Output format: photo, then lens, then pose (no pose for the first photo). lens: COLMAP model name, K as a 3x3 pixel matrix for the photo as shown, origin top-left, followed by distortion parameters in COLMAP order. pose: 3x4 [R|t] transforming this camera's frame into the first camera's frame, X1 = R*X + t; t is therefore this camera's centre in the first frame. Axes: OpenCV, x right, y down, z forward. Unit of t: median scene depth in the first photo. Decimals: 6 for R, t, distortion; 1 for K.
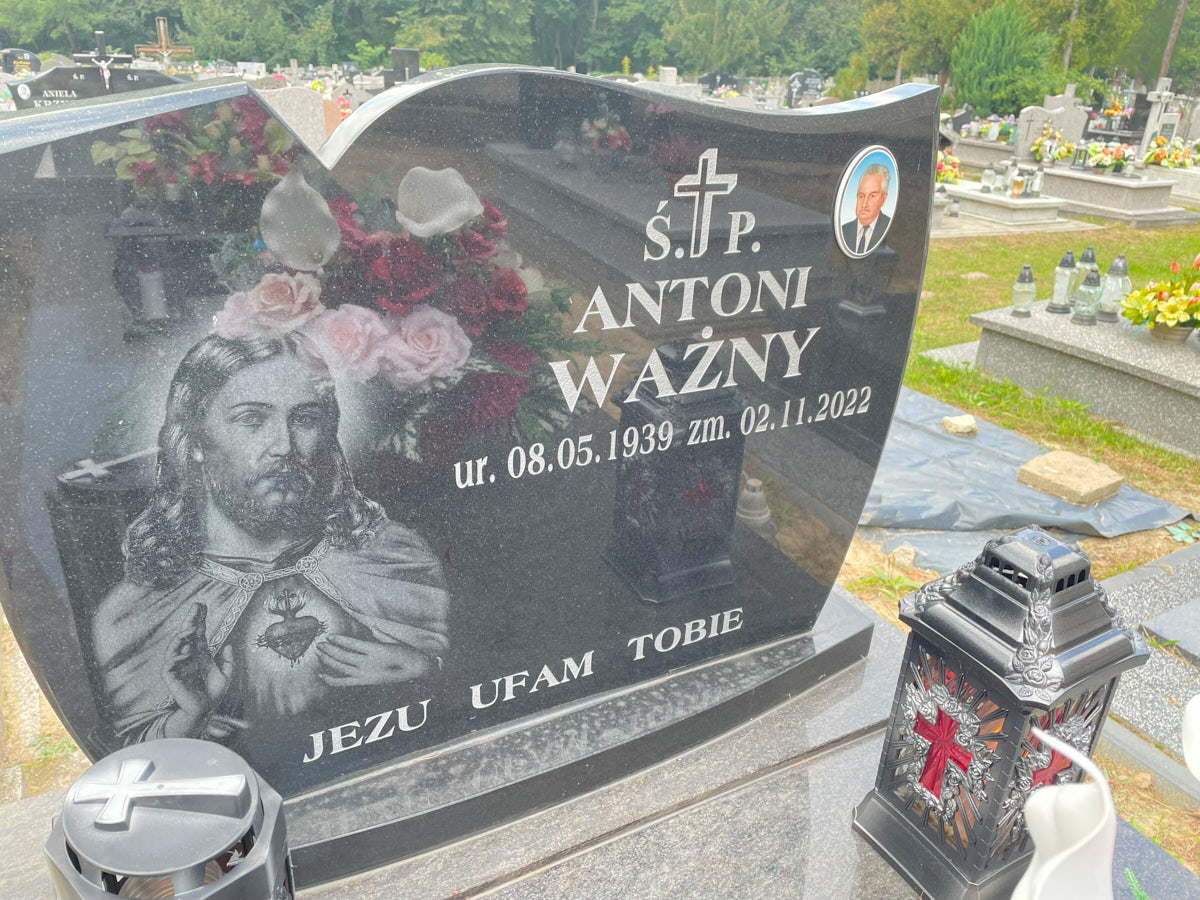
lens RADIAL K [[907.9, 0, 601.8], [0, 907.9, 452.6], [0, 0, 1]] dist [0.063286, -0.089226]
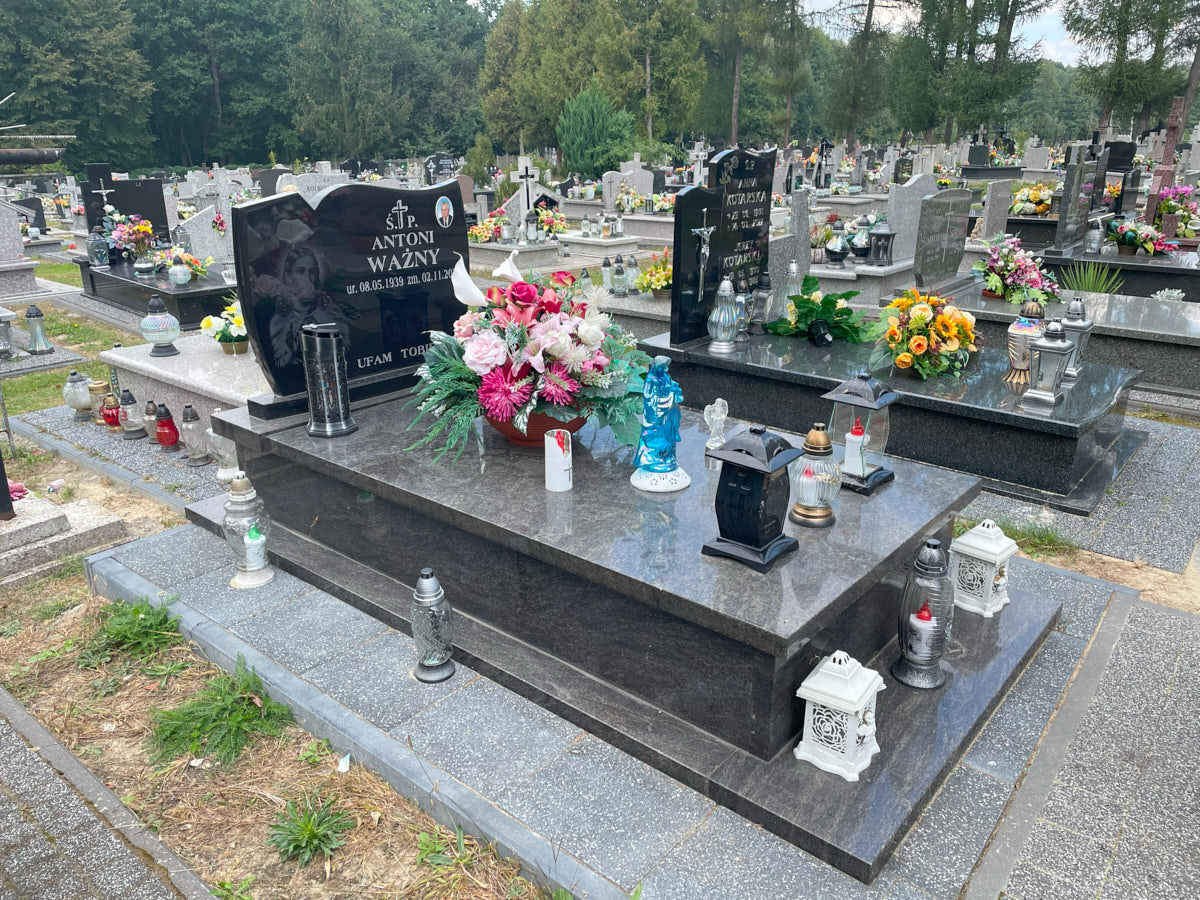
lens RADIAL K [[907.9, 0, 601.1], [0, 907.9, 454.8], [0, 0, 1]] dist [0.063286, -0.089226]
pose [[0.931065, -0.173911, 0.320737, -0.033642], [0.197100, 0.979524, -0.041040, 0.068875], [-0.307032, 0.101429, 0.946279, -0.184152]]
